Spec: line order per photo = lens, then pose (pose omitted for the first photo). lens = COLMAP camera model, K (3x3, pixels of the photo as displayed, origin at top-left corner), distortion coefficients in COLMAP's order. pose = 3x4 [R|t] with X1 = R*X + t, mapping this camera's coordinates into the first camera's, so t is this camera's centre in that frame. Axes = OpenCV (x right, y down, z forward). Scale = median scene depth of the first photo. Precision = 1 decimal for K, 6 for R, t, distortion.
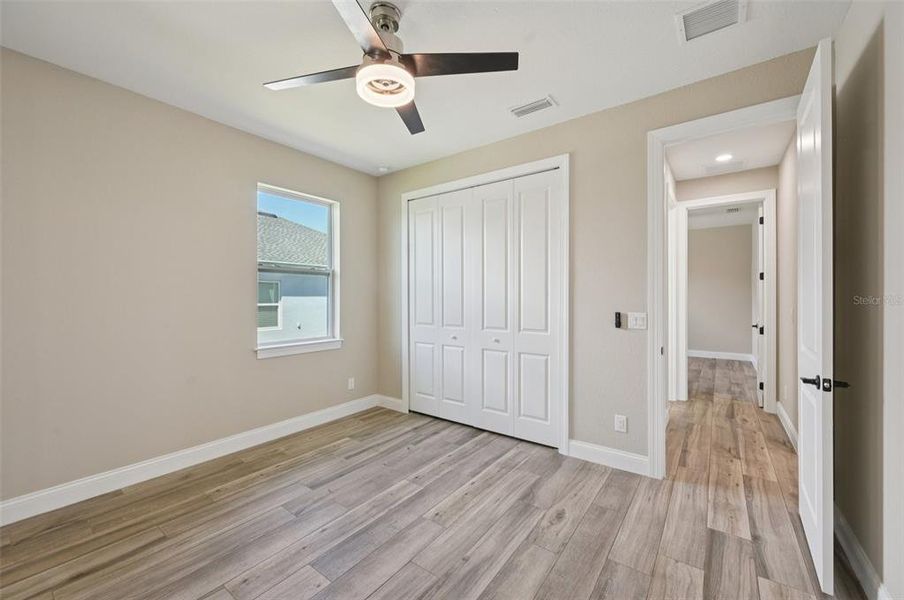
lens RADIAL K [[356.8, 0, 458.8], [0, 356.8, 299.3], [0, 0, 1]] dist [0.002213, 0.000155]
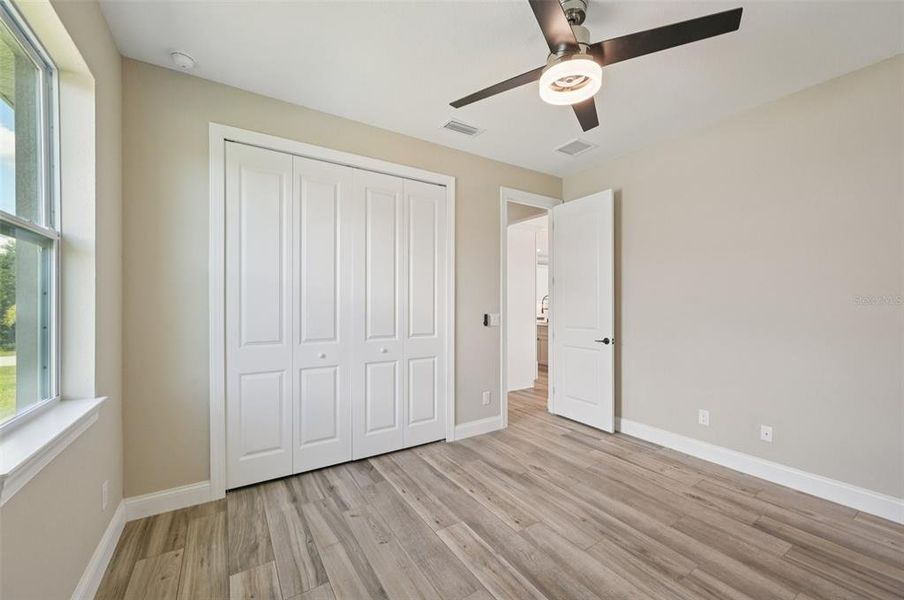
lens RADIAL K [[356.8, 0, 450.1], [0, 356.8, 305.6], [0, 0, 1]] dist [0.002213, 0.000155]
pose [[0.363887, -0.004967, 0.931430, -0.749469], [0.003693, 0.999986, 0.003890, -0.000826], [-0.931436, 0.002024, 0.363900, 0.581576]]
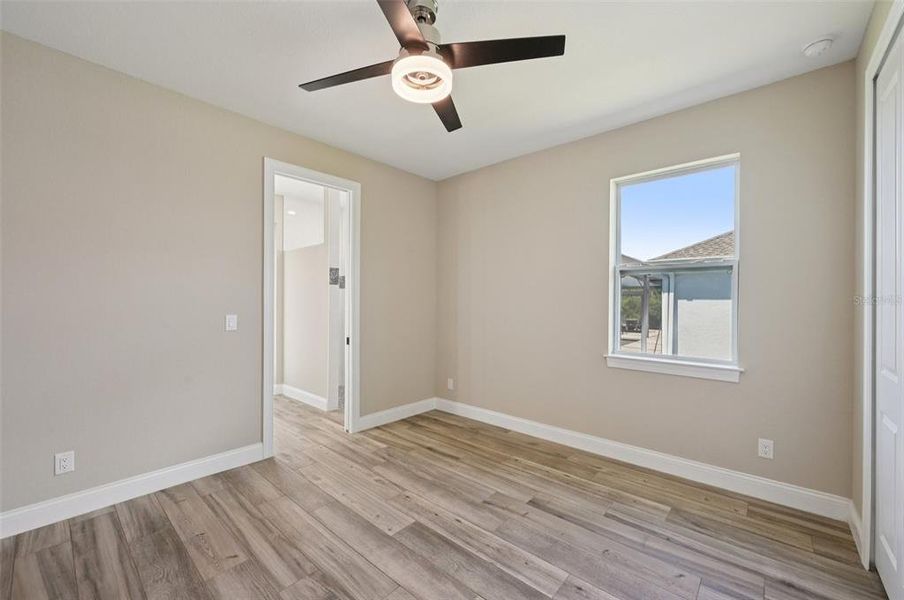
lens RADIAL K [[356.8, 0, 446.3], [0, 356.8, 302.6], [0, 0, 1]] dist [0.002213, 0.000155]
pose [[-0.094323, 0.000849, -0.995541, 0.454270], [-0.009962, 0.999949, 0.001796, -0.000657], [0.995492, 0.010087, -0.094310, 0.708774]]
